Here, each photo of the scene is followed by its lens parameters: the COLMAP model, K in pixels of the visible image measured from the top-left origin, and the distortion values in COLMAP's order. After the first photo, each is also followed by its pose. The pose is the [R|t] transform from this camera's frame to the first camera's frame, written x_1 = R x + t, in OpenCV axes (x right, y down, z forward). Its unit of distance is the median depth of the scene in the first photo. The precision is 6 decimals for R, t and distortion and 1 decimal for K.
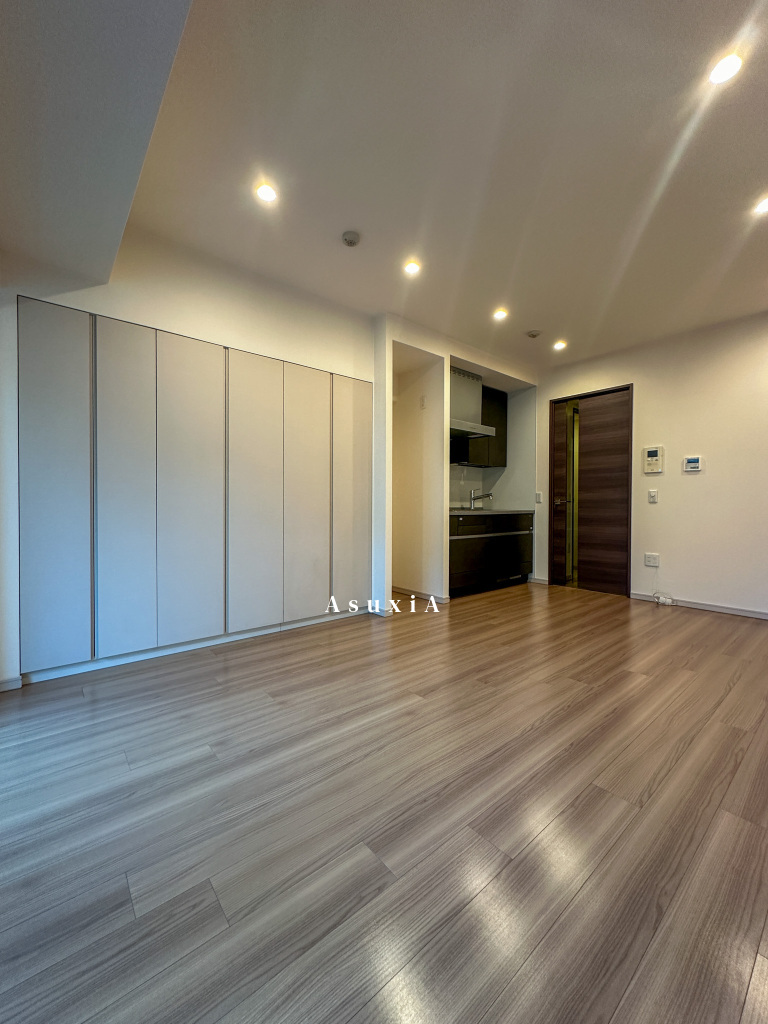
lens RADIAL K [[407.1, 0, 384.6], [0, 407.1, 509.4], [0, 0, 1]] dist [-0.001864, 0.000622]
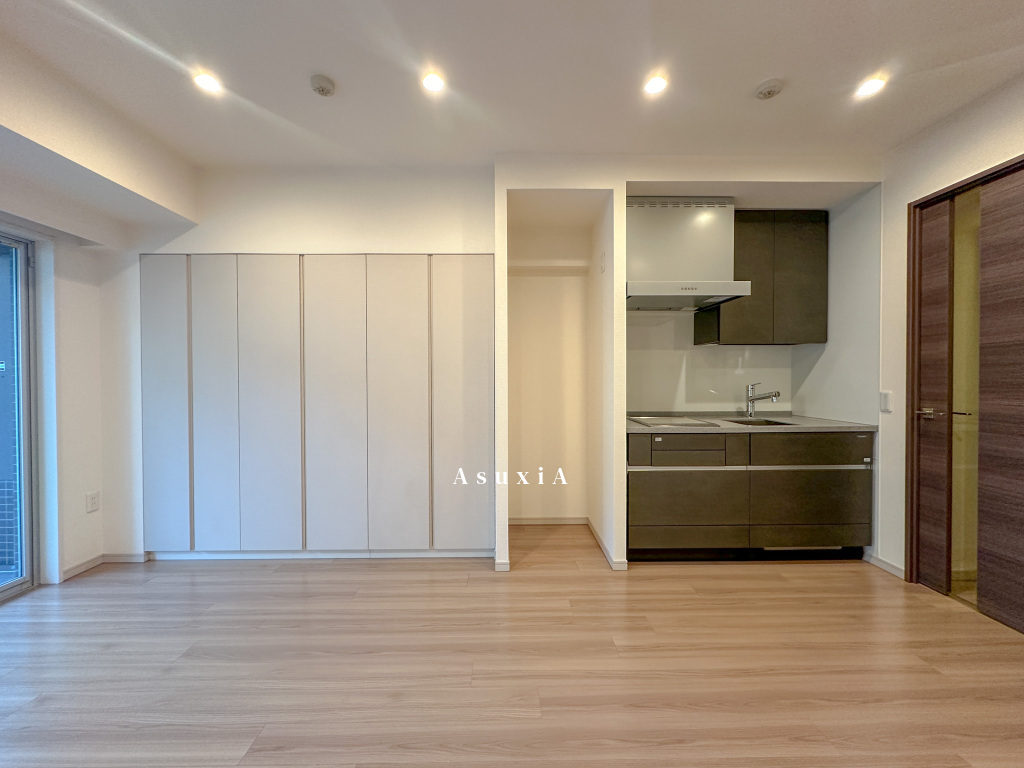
lens RADIAL K [[407.1, 0, 509.3], [0, 407.1, 384.2], [0, 0, 1]] dist [-0.001864, 0.000622]
pose [[0.775032, 0.002016, -0.631919, 0.416795], [-0.000400, 0.999996, 0.002701, -0.064416], [0.631922, -0.001840, 0.775030, 0.387352]]
